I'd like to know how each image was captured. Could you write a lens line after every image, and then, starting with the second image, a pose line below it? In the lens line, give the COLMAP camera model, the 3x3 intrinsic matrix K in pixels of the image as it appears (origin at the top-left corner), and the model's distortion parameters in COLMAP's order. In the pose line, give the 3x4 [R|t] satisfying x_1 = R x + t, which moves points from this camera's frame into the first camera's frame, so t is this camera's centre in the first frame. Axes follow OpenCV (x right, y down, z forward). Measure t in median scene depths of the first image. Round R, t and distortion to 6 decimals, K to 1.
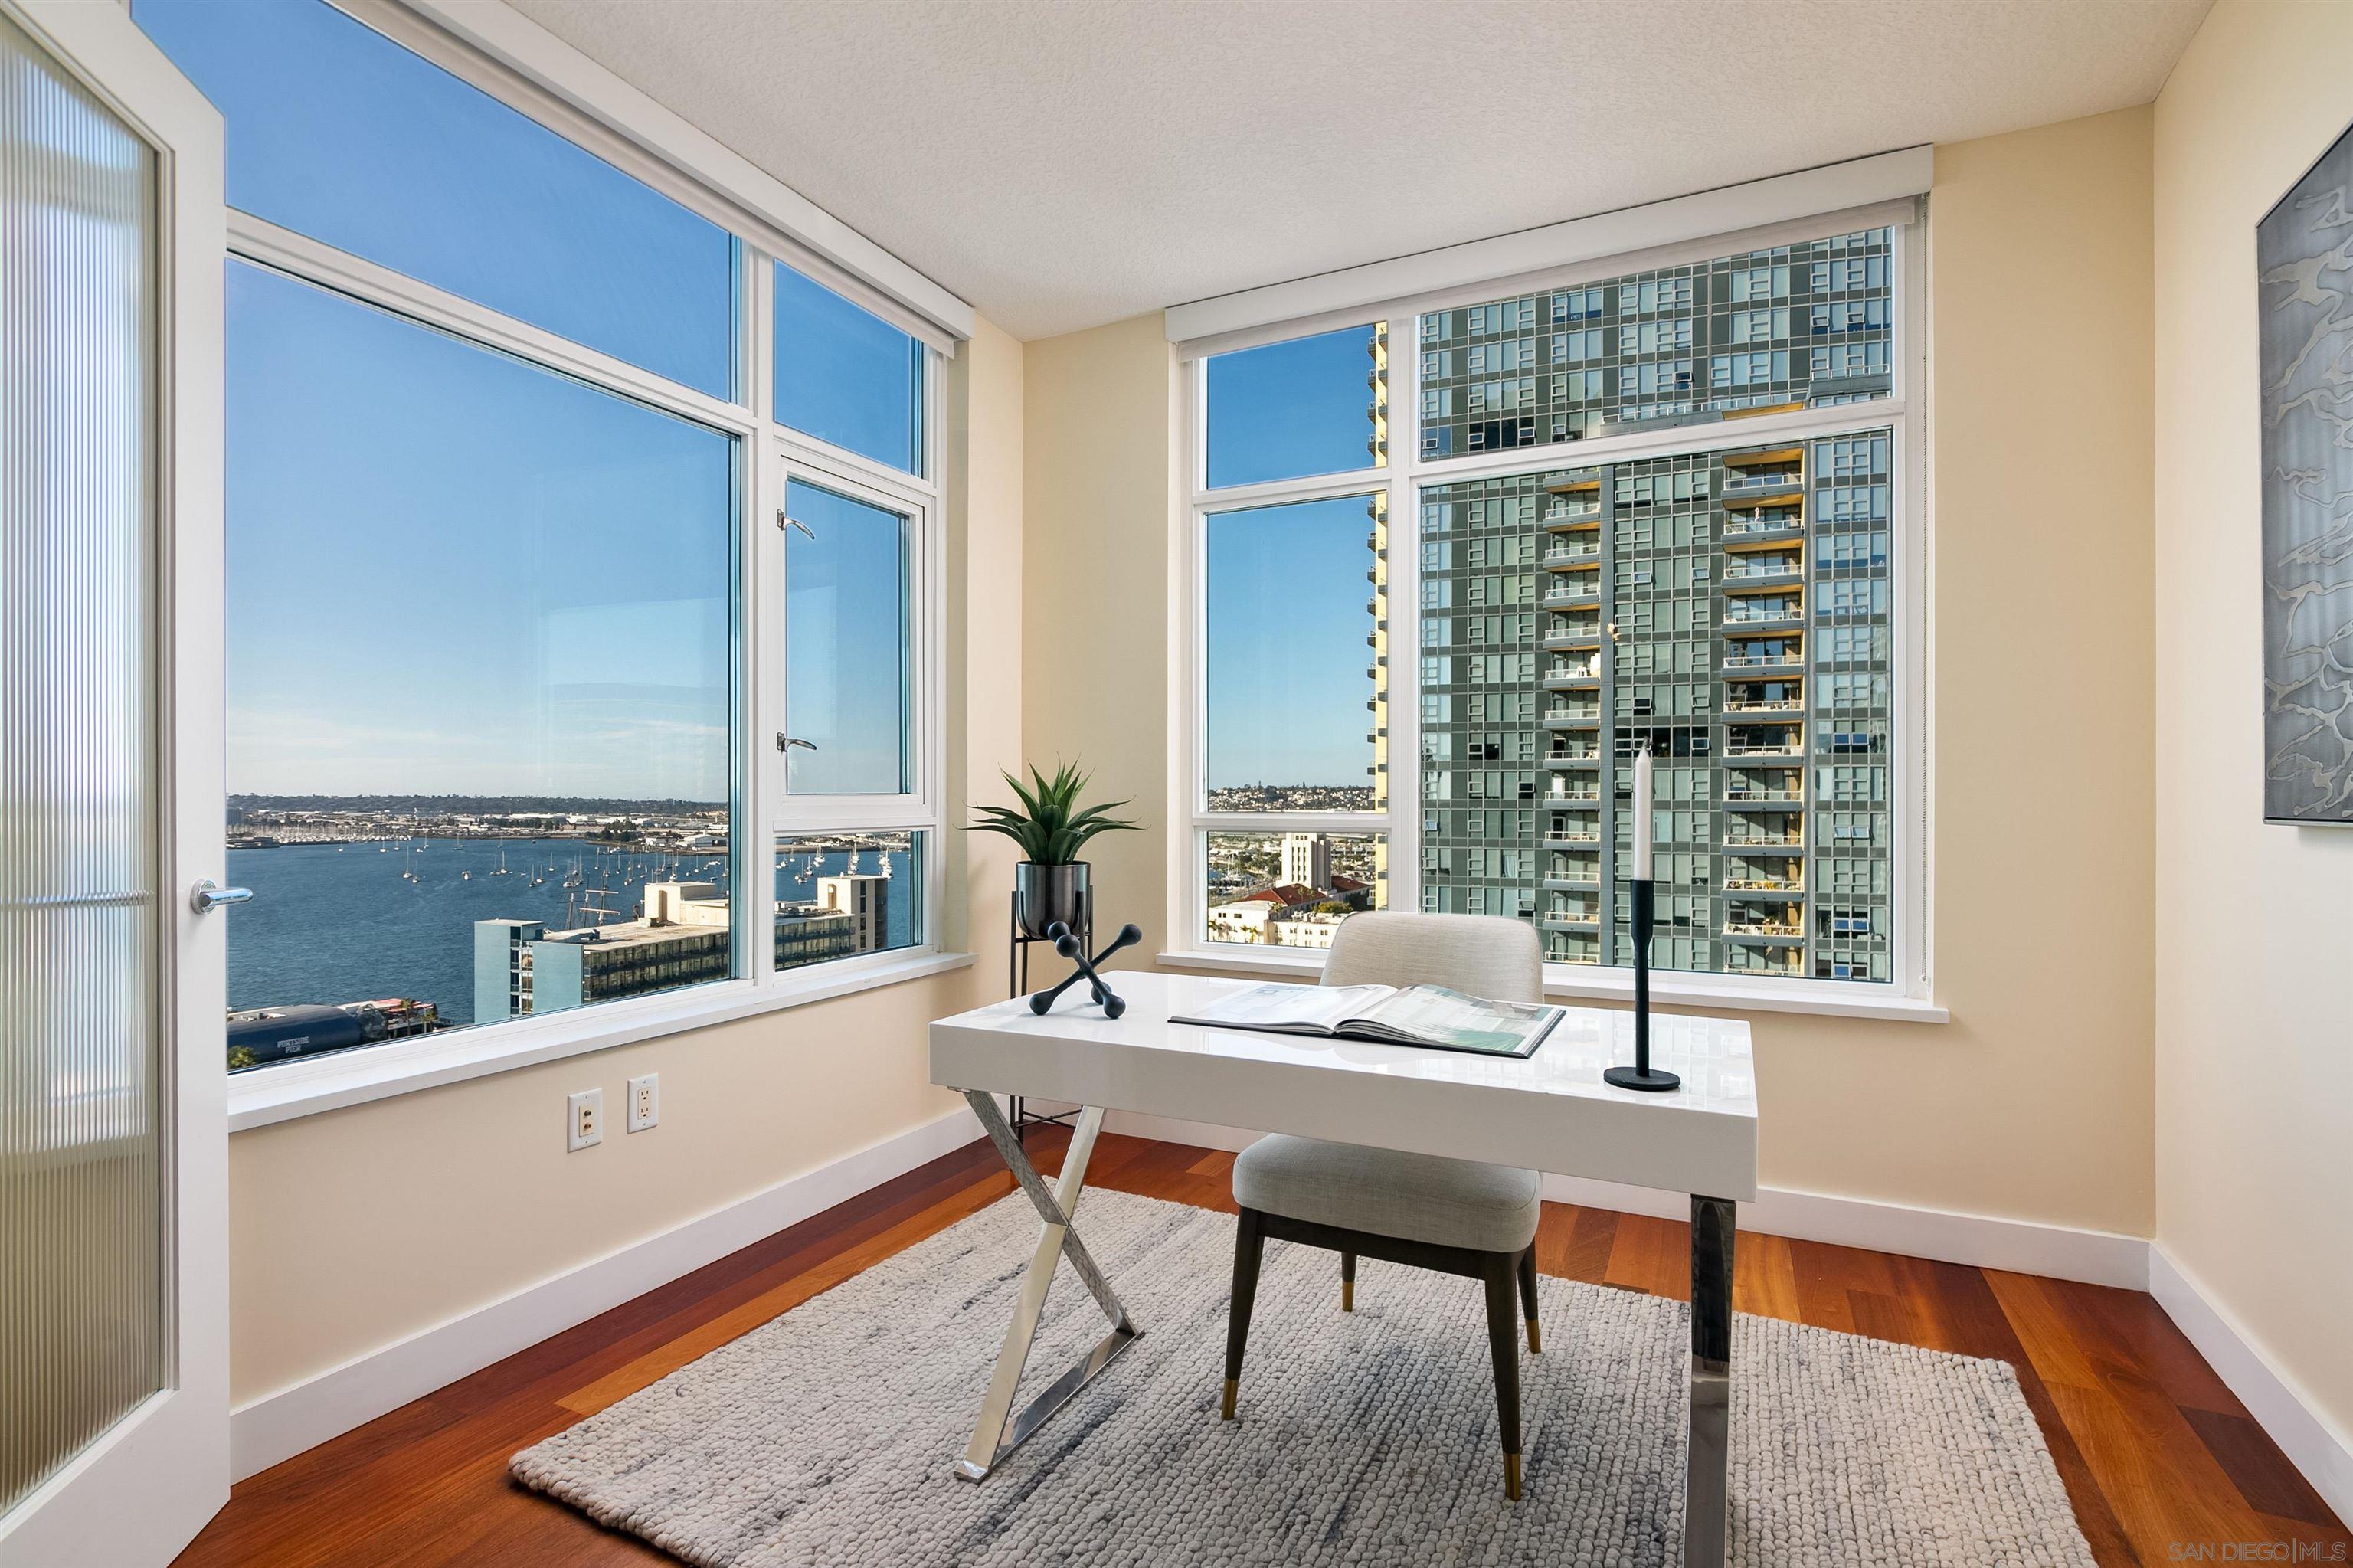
lens RADIAL K [[1091.4, 0, 1173.9], [0, 1091.4, 788.9], [0, 0, 1]] dist [0.015467, -0.001835]
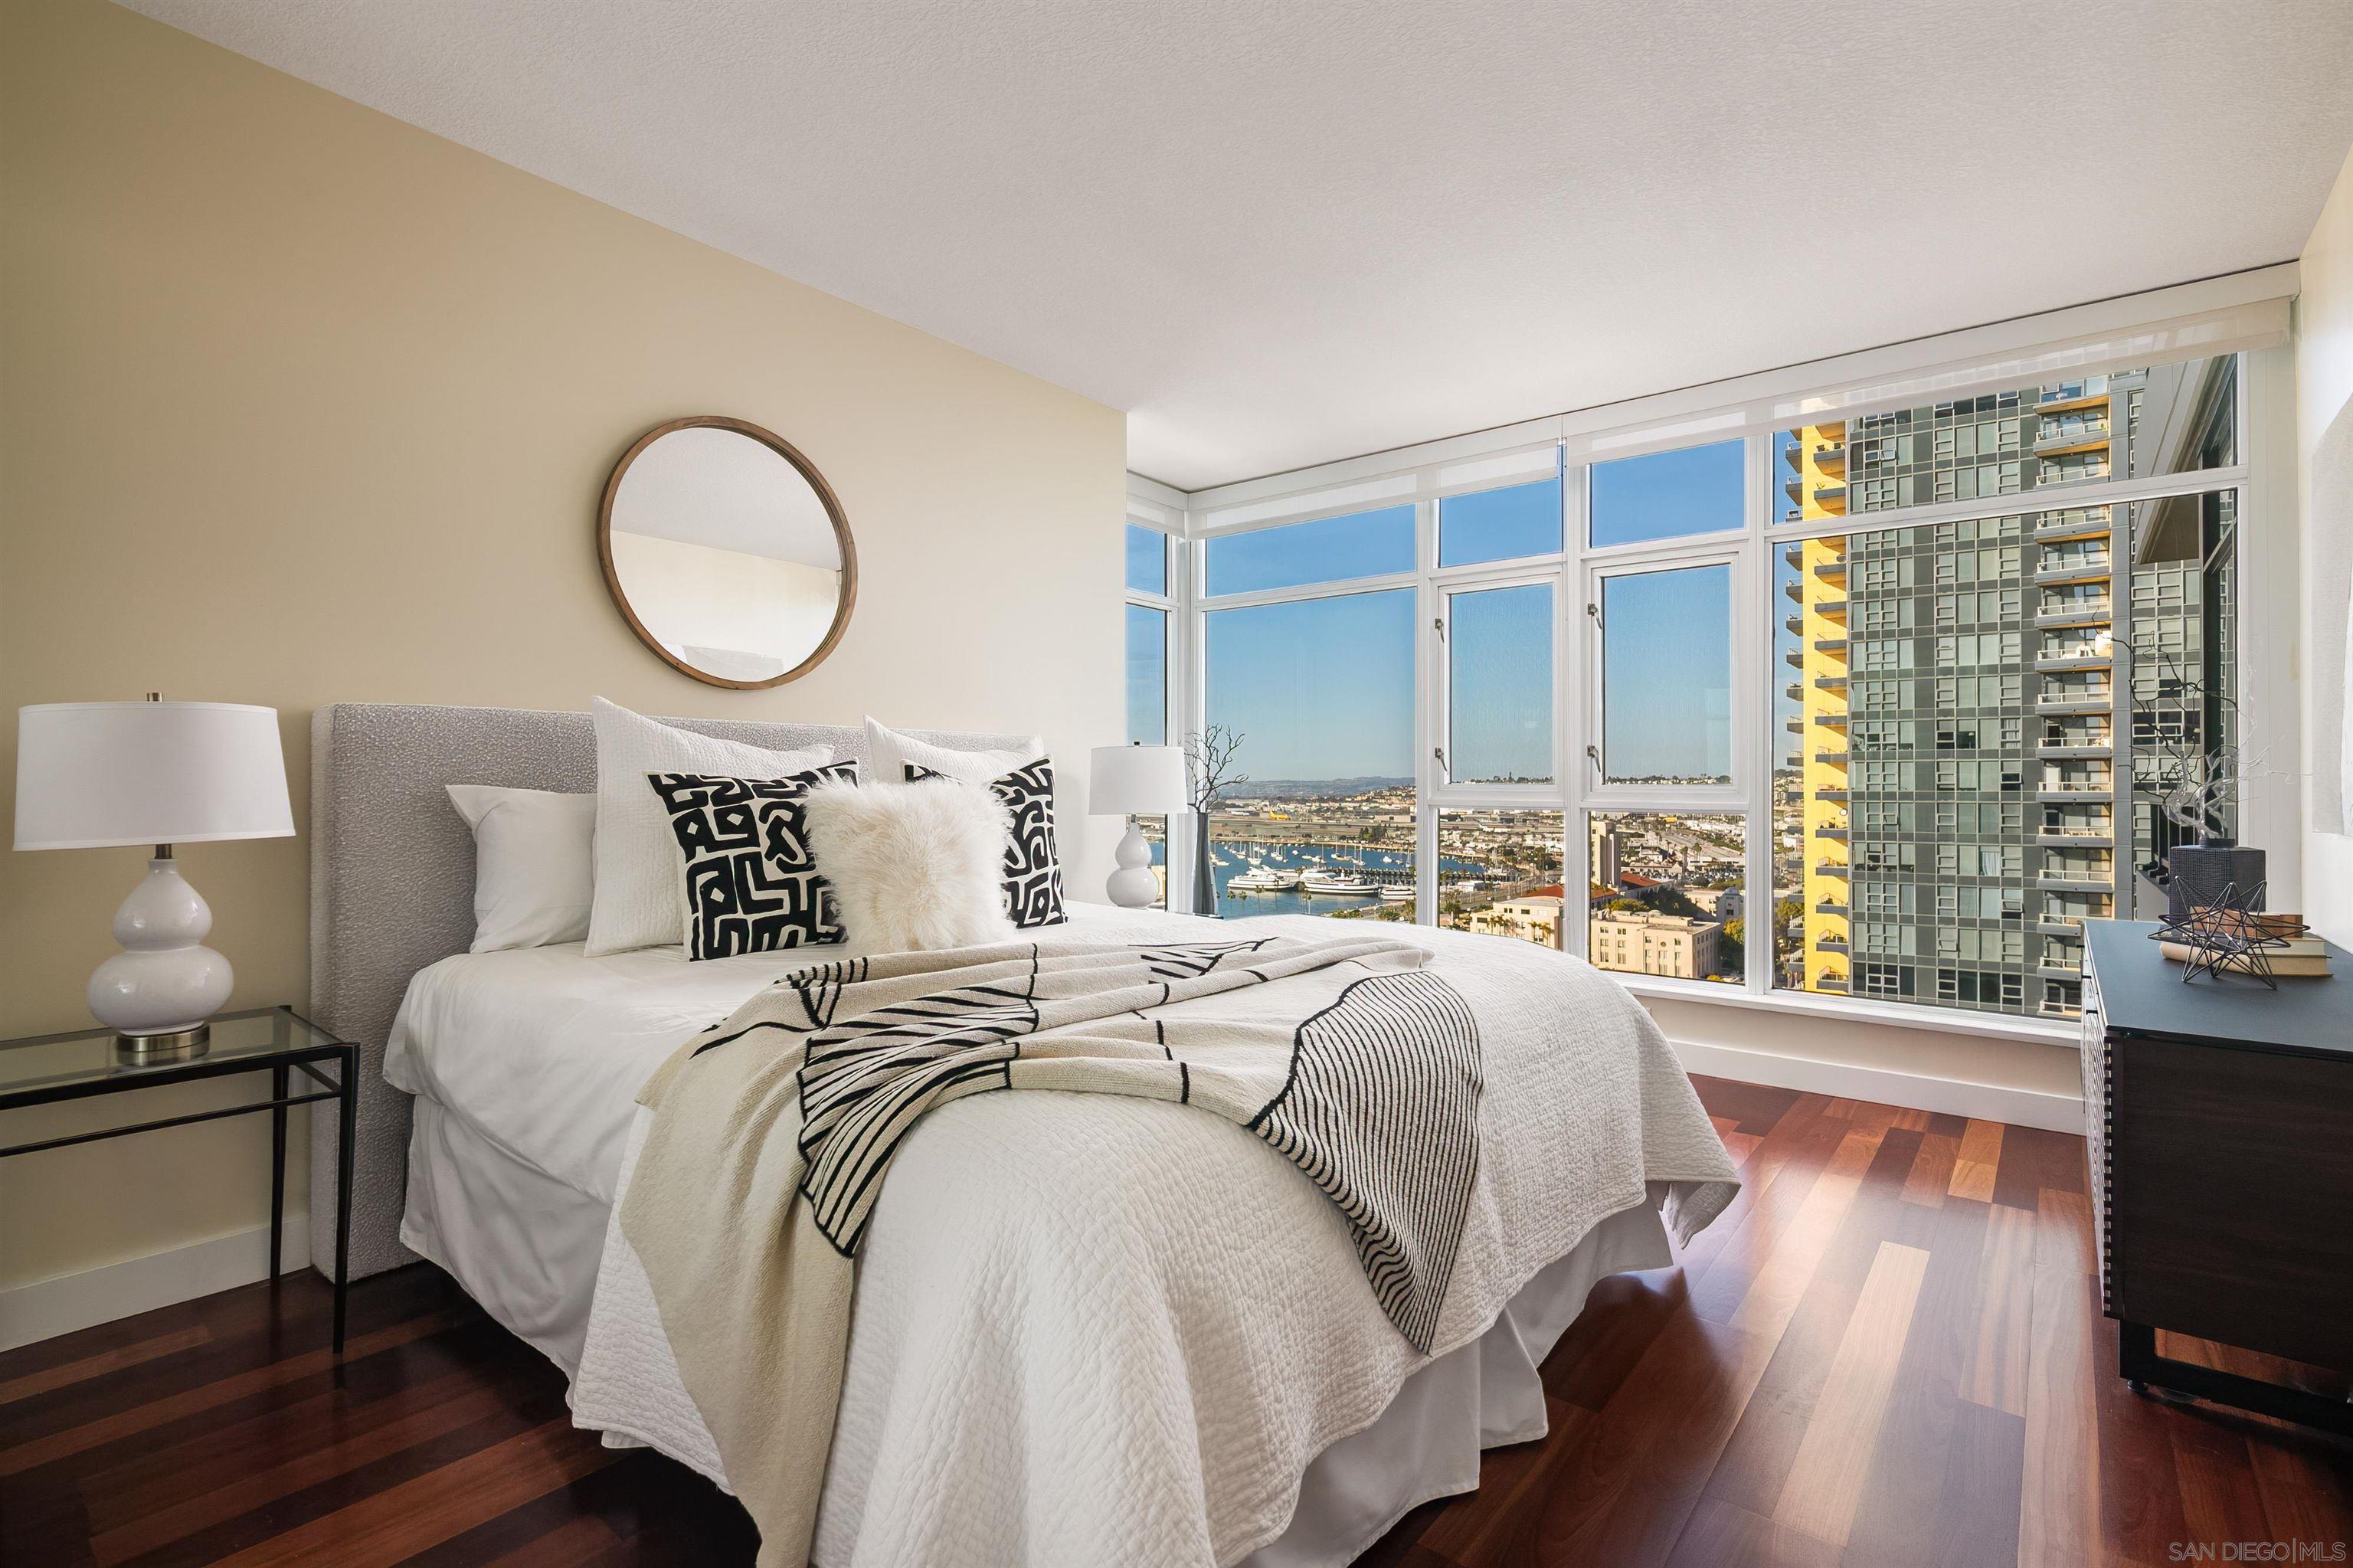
lens RADIAL K [[1091.4, 0, 1141.3], [0, 1091.4, 773.8], [0, 0, 1]] dist [0.015467, -0.001835]
pose [[0.975508, -0.005514, -0.219893, -0.187199], [0.004051, 0.999967, -0.007107, -0.001486], [0.219925, 0.006043, 0.975498, -0.064295]]
